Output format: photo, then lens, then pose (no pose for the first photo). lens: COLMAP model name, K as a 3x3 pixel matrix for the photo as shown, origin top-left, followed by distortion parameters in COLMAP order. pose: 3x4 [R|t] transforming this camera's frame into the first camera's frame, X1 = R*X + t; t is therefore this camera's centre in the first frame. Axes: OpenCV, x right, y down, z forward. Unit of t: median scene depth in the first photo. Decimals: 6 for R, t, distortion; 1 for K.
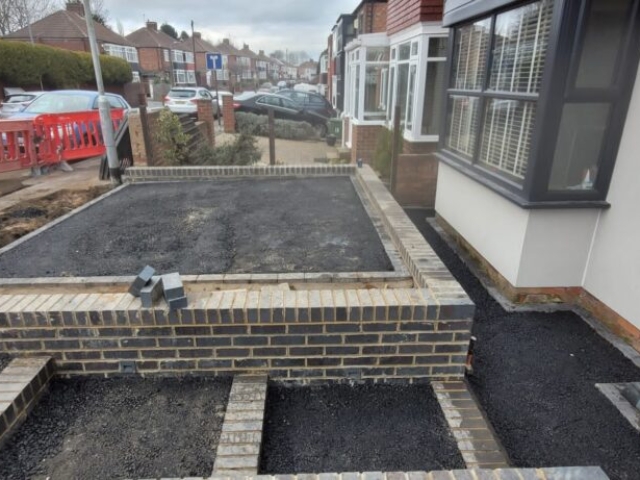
lens RADIAL K [[425.4, 0, 309.8], [0, 425.4, 236.2], [0, 0, 1]] dist [0.009154, 0.000296]
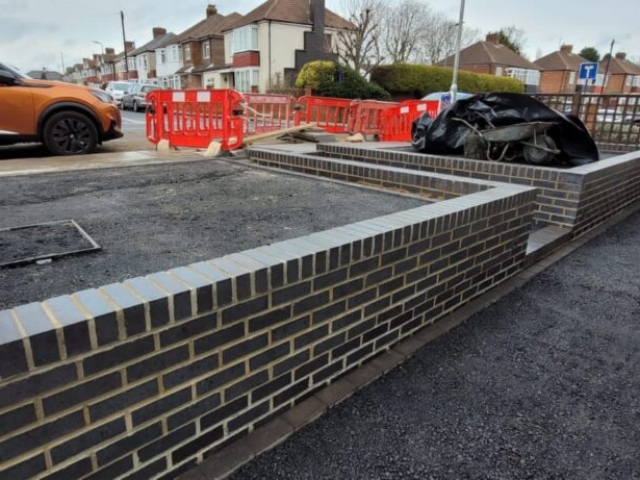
lens RADIAL K [[425.4, 0, 309.8], [0, 425.4, 236.2], [0, 0, 1]] dist [0.009154, 0.000296]
pose [[0.664070, 0.236237, -0.709368, 0.345676], [-0.276430, 0.959119, 0.060632, 0.220282], [0.694692, 0.155827, 0.702226, -0.313579]]
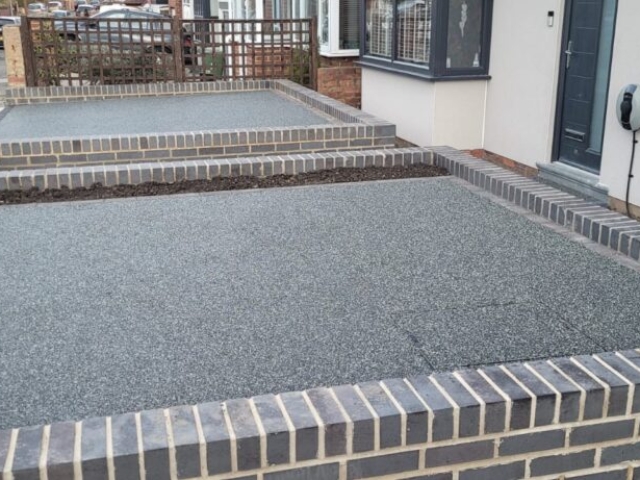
lens RADIAL K [[816.3, 0, 320.0], [0, 816.3, 240.0], [0, 0, 1]] dist [0.026559, 0.002005]
pose [[0.968721, -0.070028, 0.238067, -0.231305], [0.085624, 0.994764, -0.055803, 0.273536], [-0.232913, 0.074442, 0.969644, -0.671710]]
